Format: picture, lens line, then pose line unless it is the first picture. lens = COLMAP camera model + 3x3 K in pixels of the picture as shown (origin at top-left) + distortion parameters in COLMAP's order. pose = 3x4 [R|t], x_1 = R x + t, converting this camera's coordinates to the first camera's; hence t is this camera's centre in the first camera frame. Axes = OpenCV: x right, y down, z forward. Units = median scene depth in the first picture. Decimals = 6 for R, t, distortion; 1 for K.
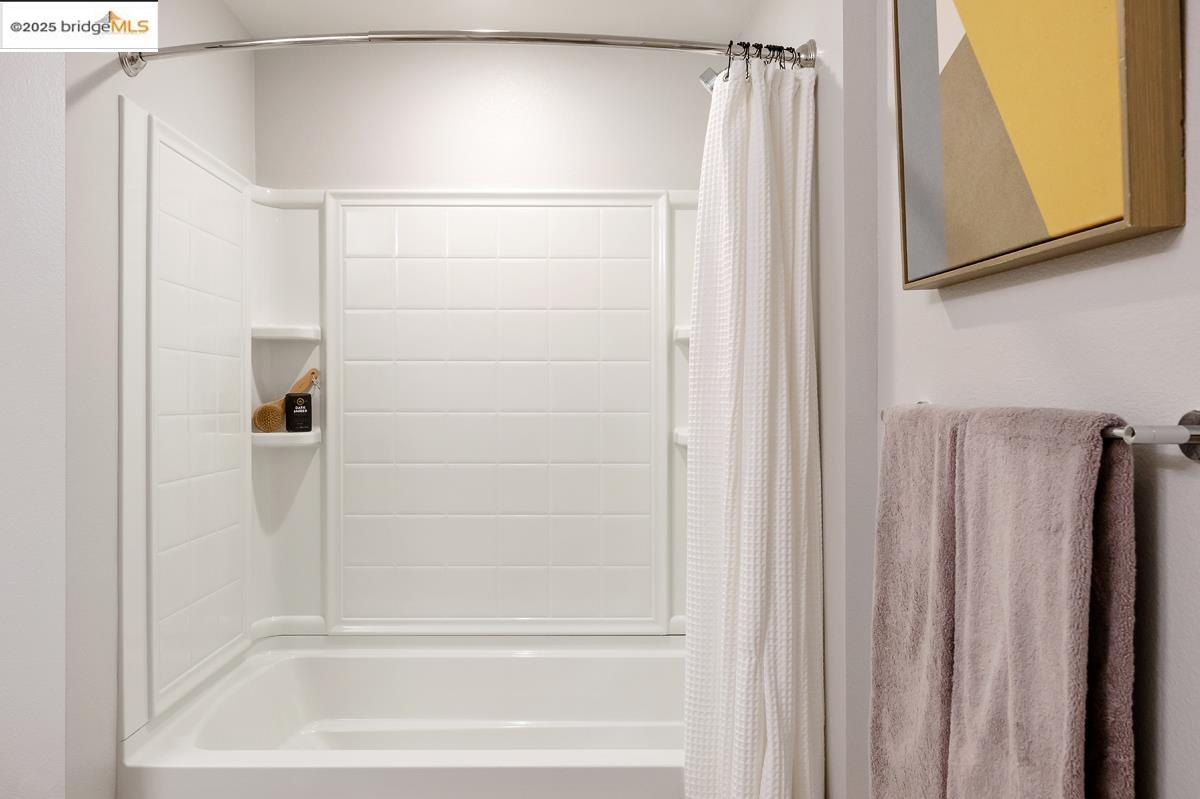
lens RADIAL K [[823.7, 0, 568.4], [0, 823.7, 416.6], [0, 0, 1]] dist [-0.000736, -0.006929]
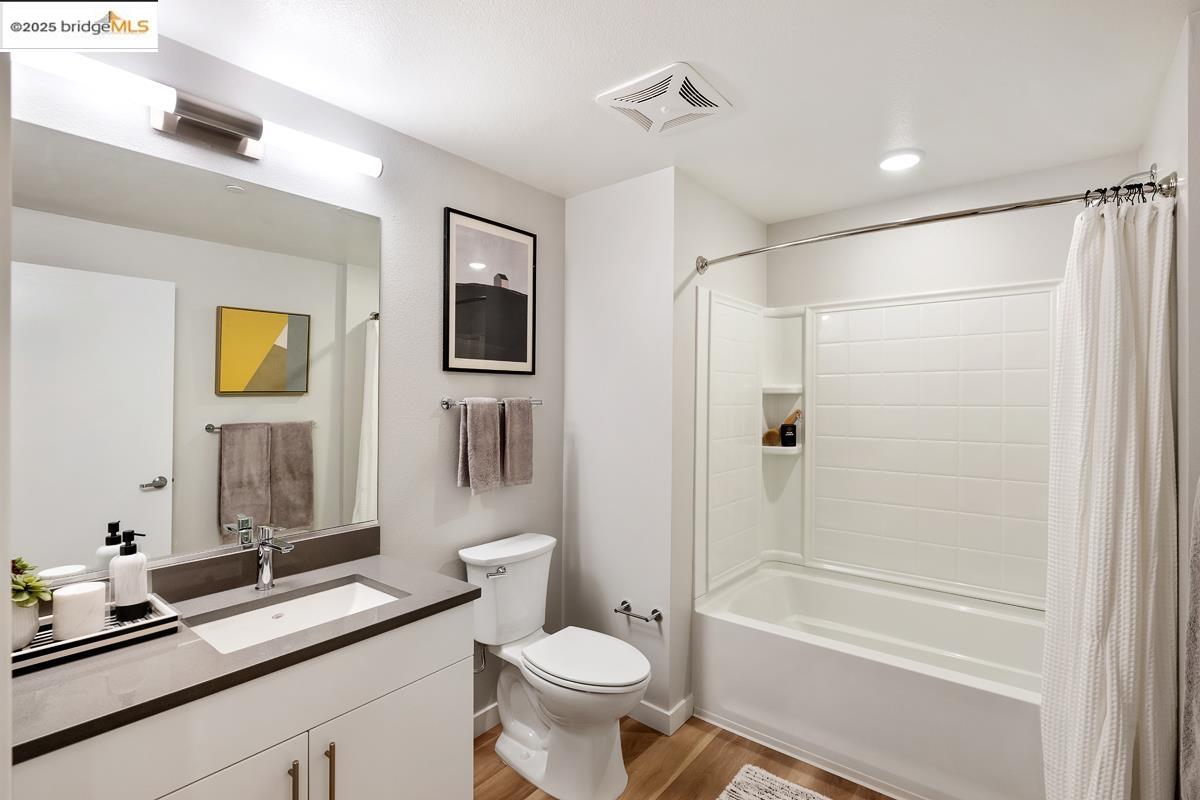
lens RADIAL K [[551.3, 0, 598.3], [0, 551.3, 408.2], [0, 0, 1]] dist [-0.002461, 0.001418]
pose [[0.770692, 0.006158, -0.637178, 0.107933], [-0.011435, 0.999926, -0.004167, -0.054138], [0.637106, 0.010498, 0.770705, -0.160967]]
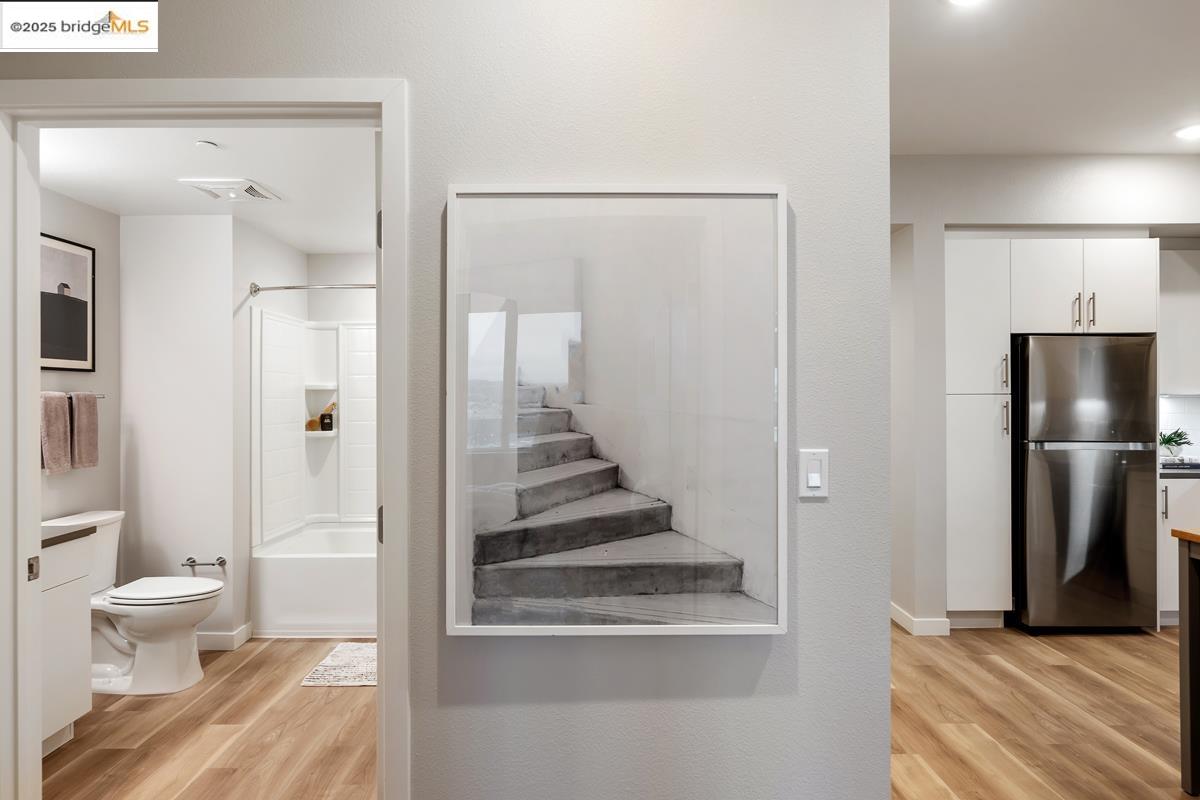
lens RADIAL K [[691.9, 0, 597.9], [0, 691.9, 395.2], [0, 0, 1]] dist [-0.006247, 0.002369]
pose [[0.999896, -0.013184, -0.005847, 0.431680], [0.013013, 0.999517, -0.028237, -0.015765], [0.006216, 0.028158, 0.999584, -0.896529]]
